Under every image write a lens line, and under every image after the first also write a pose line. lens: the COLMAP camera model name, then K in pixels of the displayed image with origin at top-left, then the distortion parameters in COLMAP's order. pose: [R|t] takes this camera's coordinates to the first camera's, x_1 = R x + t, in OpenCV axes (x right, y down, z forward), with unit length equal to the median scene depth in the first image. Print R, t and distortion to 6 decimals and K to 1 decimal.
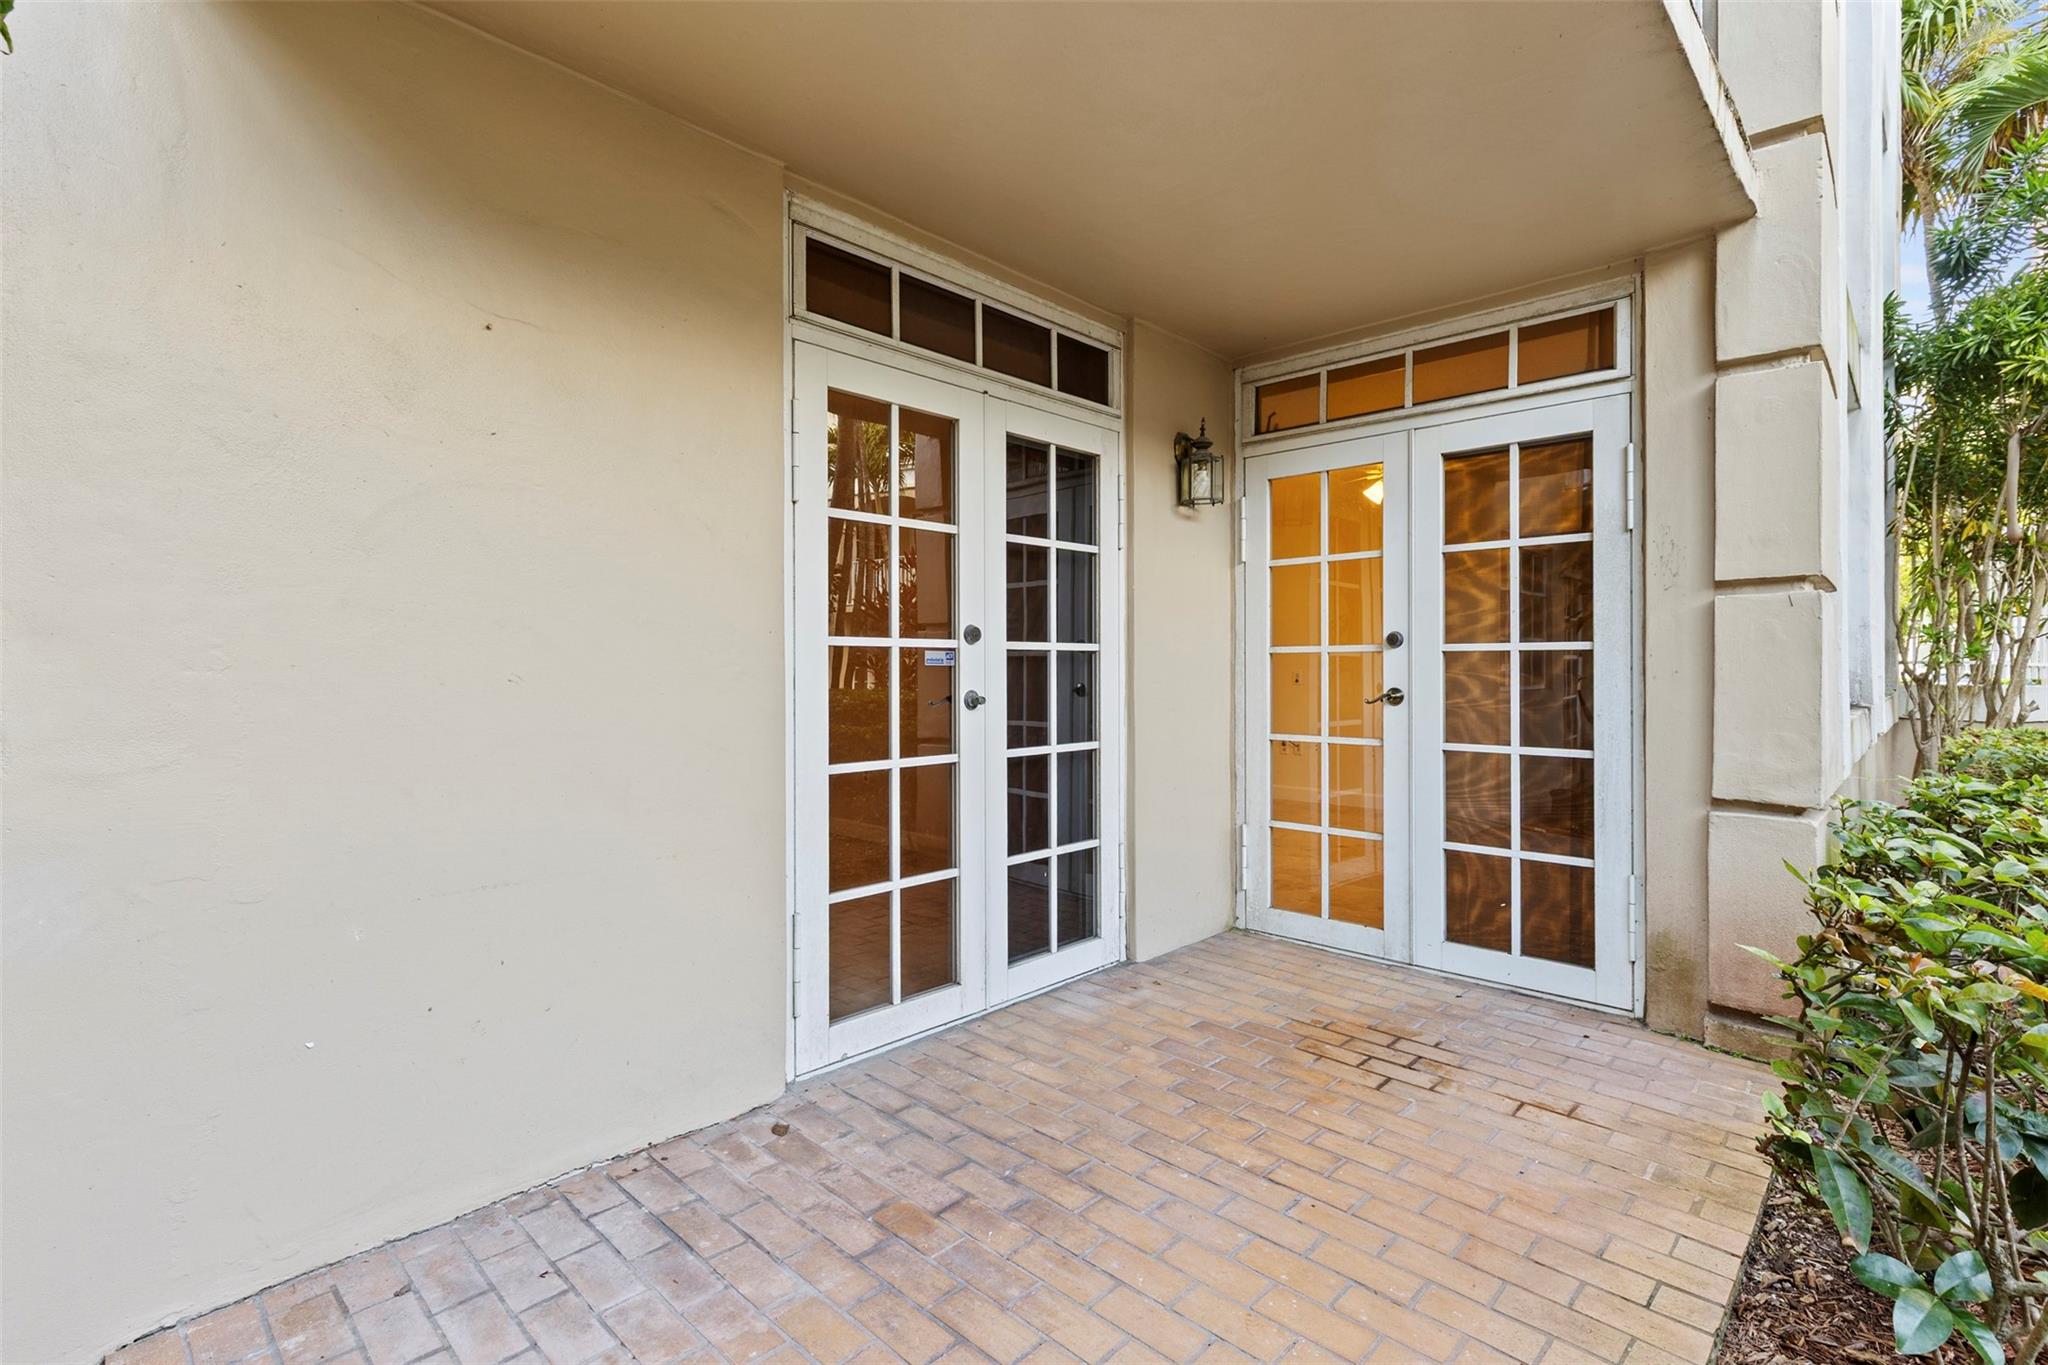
lens RADIAL K [[929.9, 0, 1024.2], [0, 929.9, 689.7], [0, 0, 1]] dist [0.006204, 0.000160]
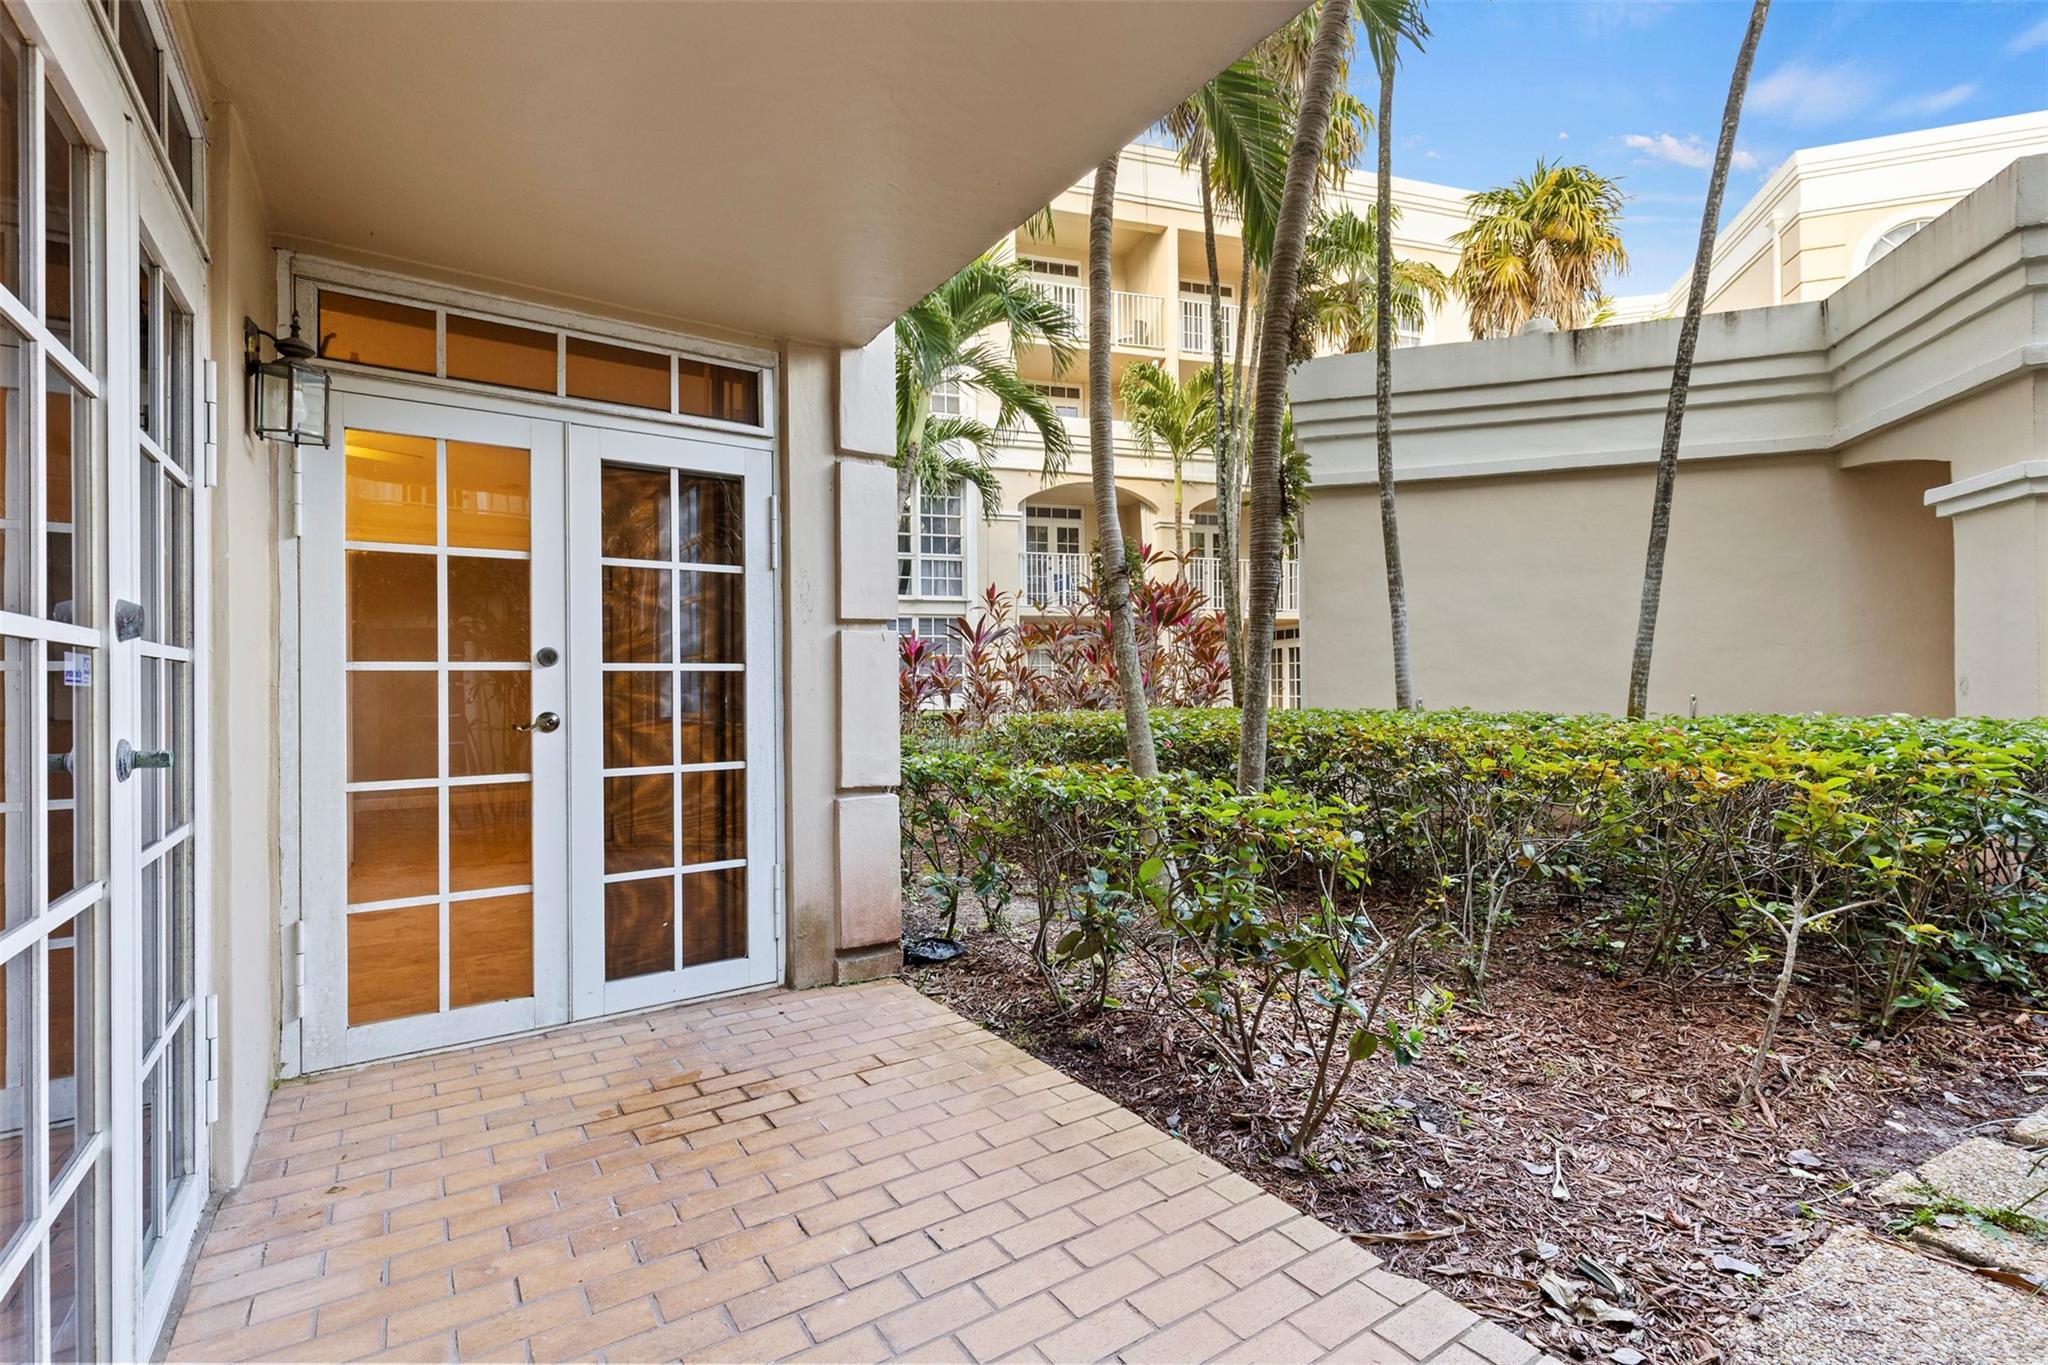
lens RADIAL K [[929.9, 0, 1024.2], [0, 929.9, 689.7], [0, 0, 1]] dist [0.006204, 0.000160]
pose [[0.220047, -0.013633, 0.975394, -0.392294], [0.029449, 0.999539, 0.007327, -0.018226], [-0.975045, 0.027112, 0.220347, 0.412911]]
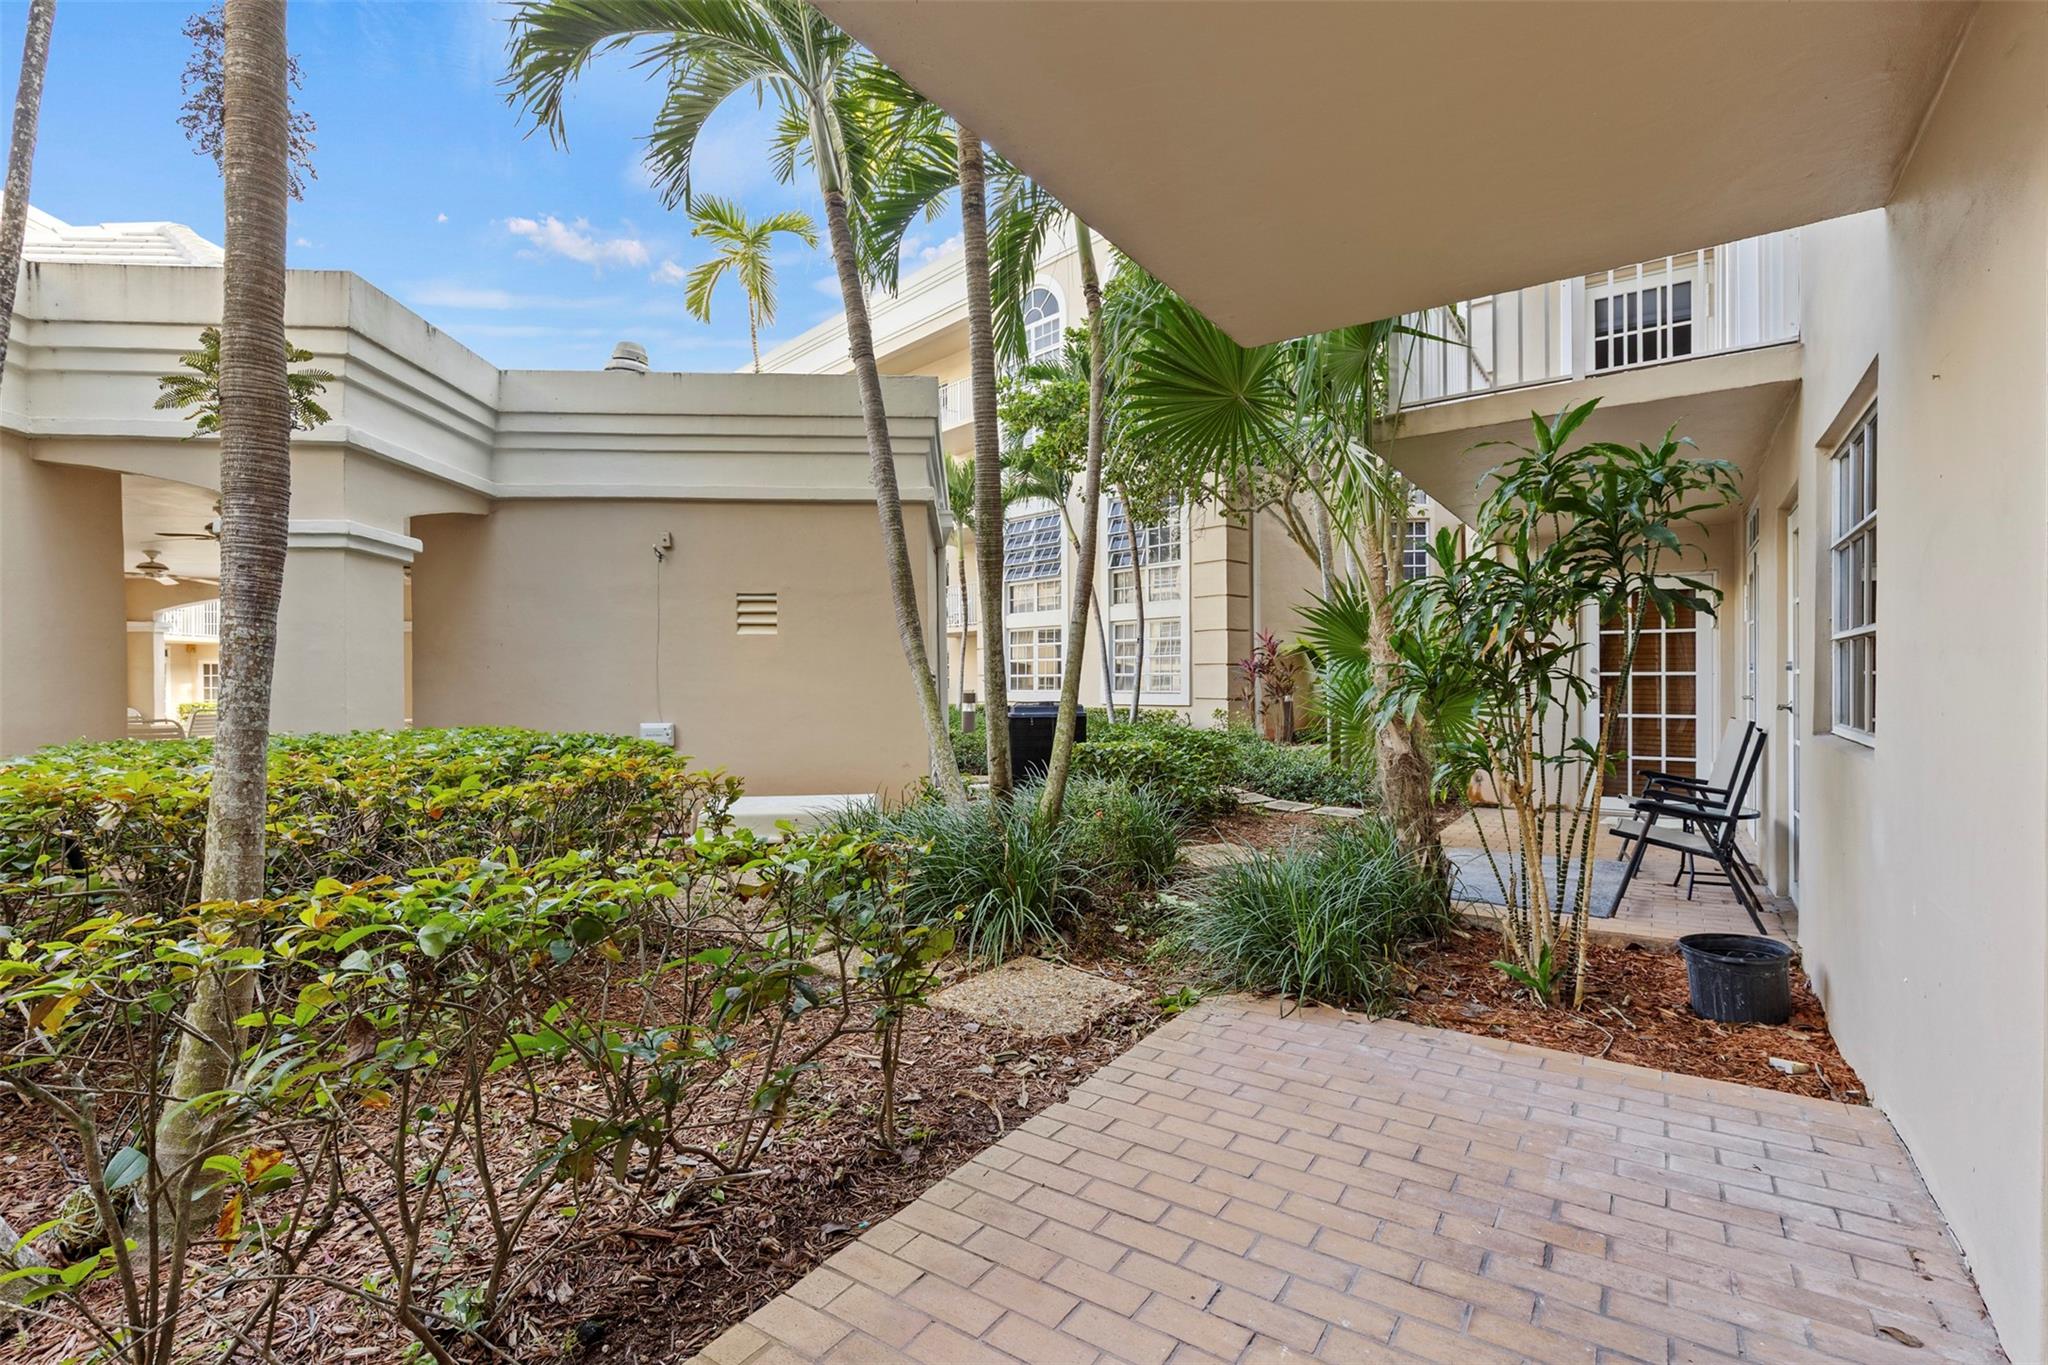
lens RADIAL K [[929.9, 0, 1024.2], [0, 929.9, 689.7], [0, 0, 1]] dist [0.006204, 0.000160]
pose [[-0.988710, 0.000752, -0.149842, 0.374719], [-0.002346, 0.999787, 0.020493, -0.036322], [0.149825, 0.020613, -0.988498, 1.143462]]
